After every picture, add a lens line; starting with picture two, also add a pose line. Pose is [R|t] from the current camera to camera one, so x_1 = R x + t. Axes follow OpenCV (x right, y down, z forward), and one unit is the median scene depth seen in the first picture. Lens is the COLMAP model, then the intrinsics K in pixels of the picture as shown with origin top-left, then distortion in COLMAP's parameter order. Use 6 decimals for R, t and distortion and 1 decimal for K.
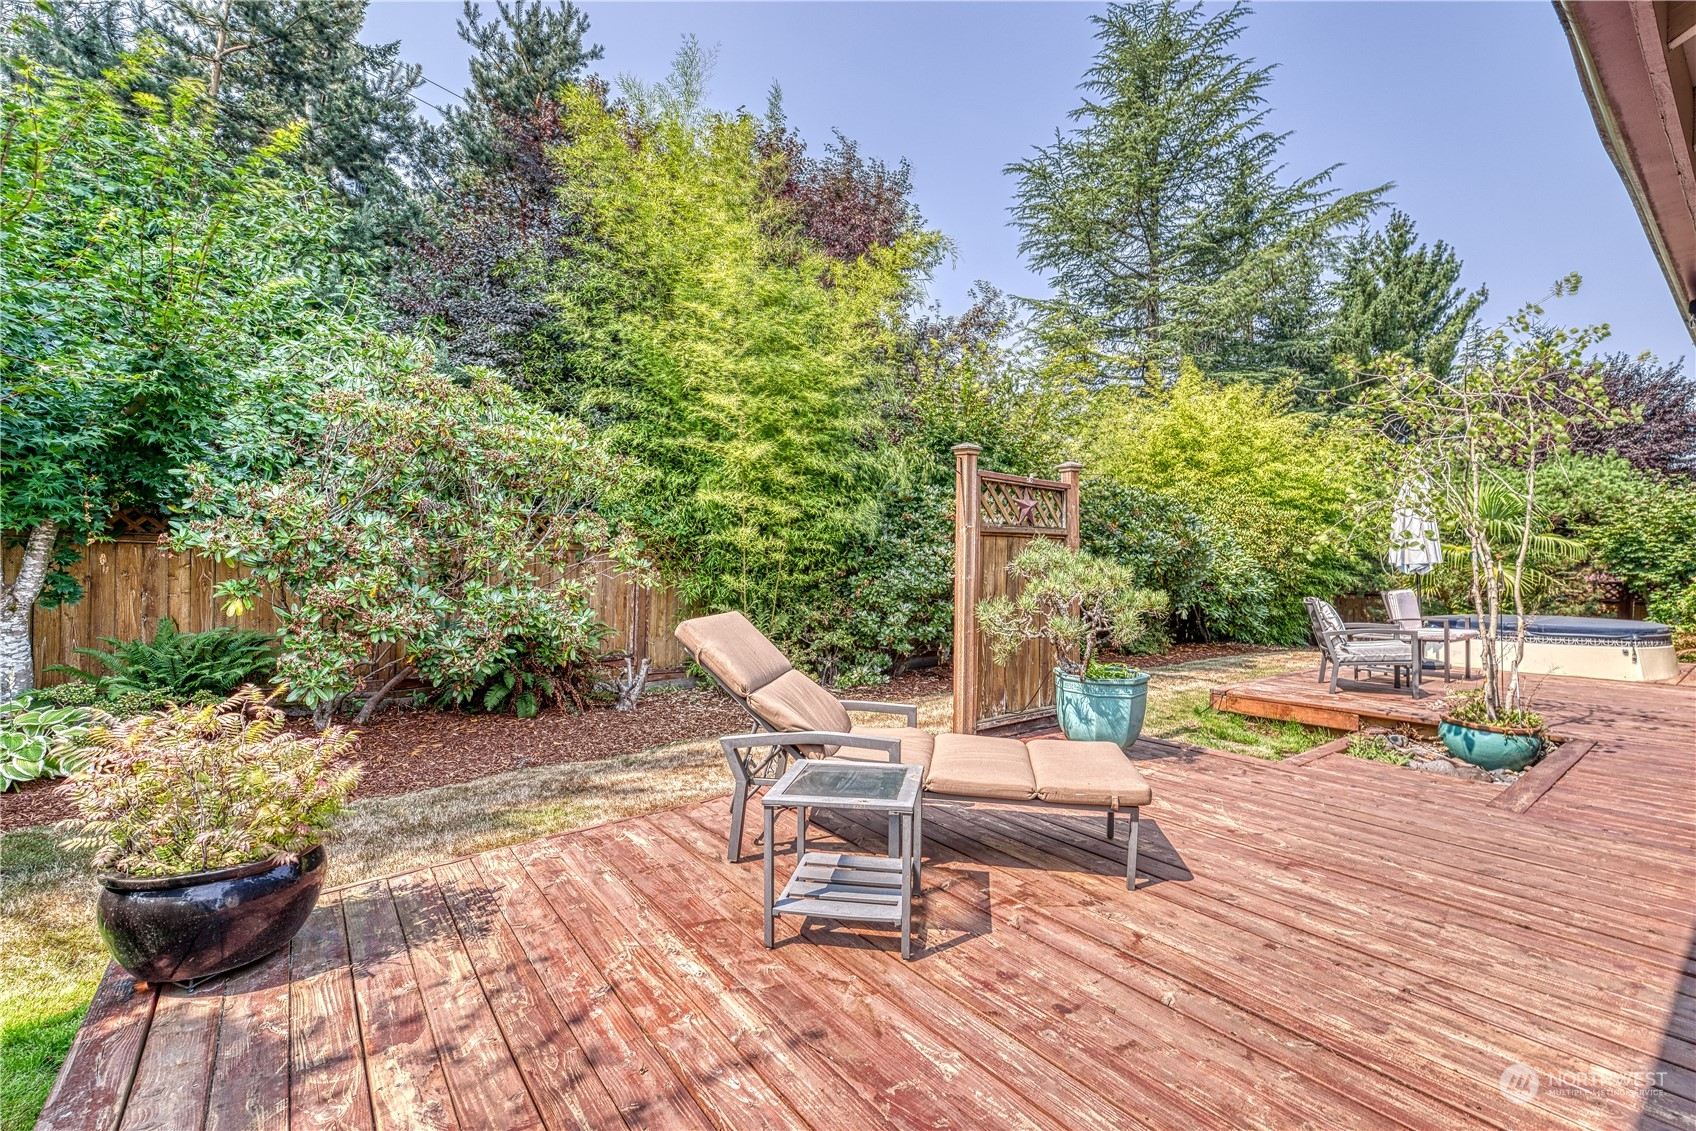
lens RADIAL K [[733.1, 0, 849.5], [0, 733.1, 554.7], [0, 0, 1]] dist [0.013834, -0.002464]
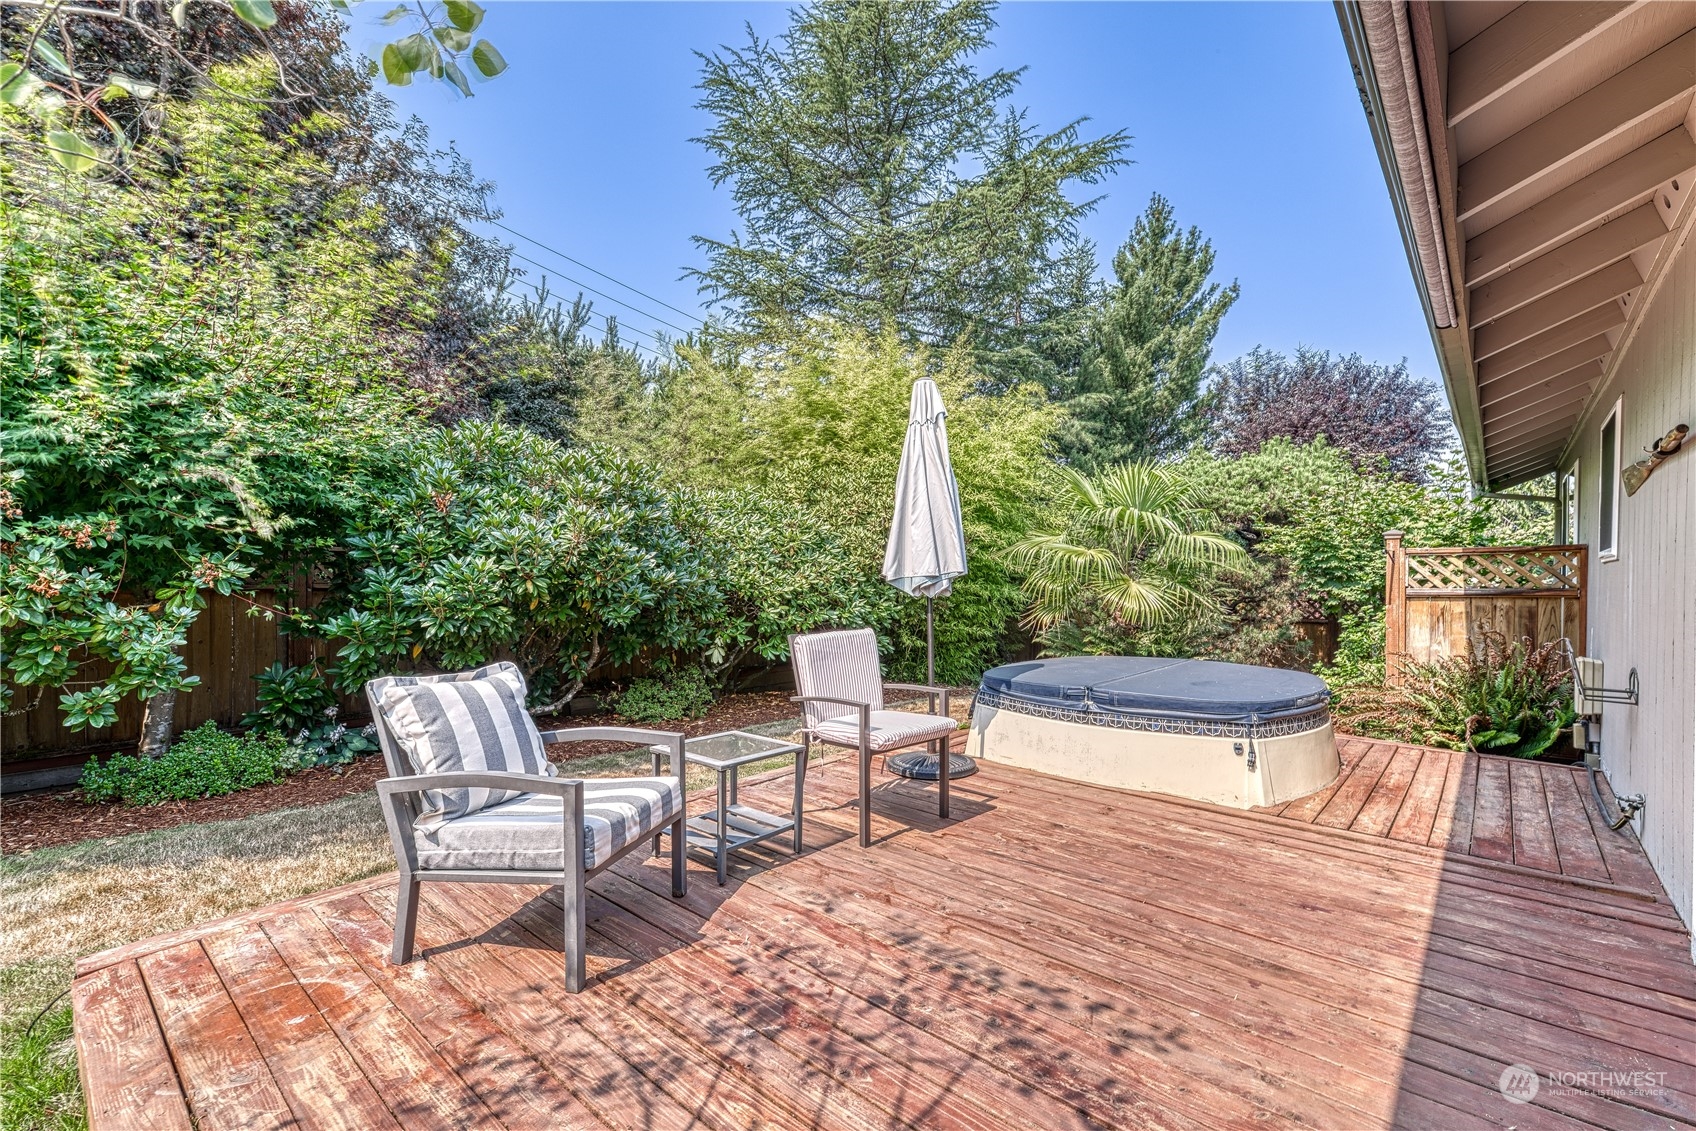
lens RADIAL K [[733.1, 0, 847.8], [0, 733.1, 575.0], [0, 0, 1]] dist [0.013834, -0.002464]
pose [[0.983704, 0.002776, 0.179776, 0.400377], [-0.004999, 0.999916, 0.011917, 0.003624], [-0.179728, -0.012622, 0.983635, 0.319071]]
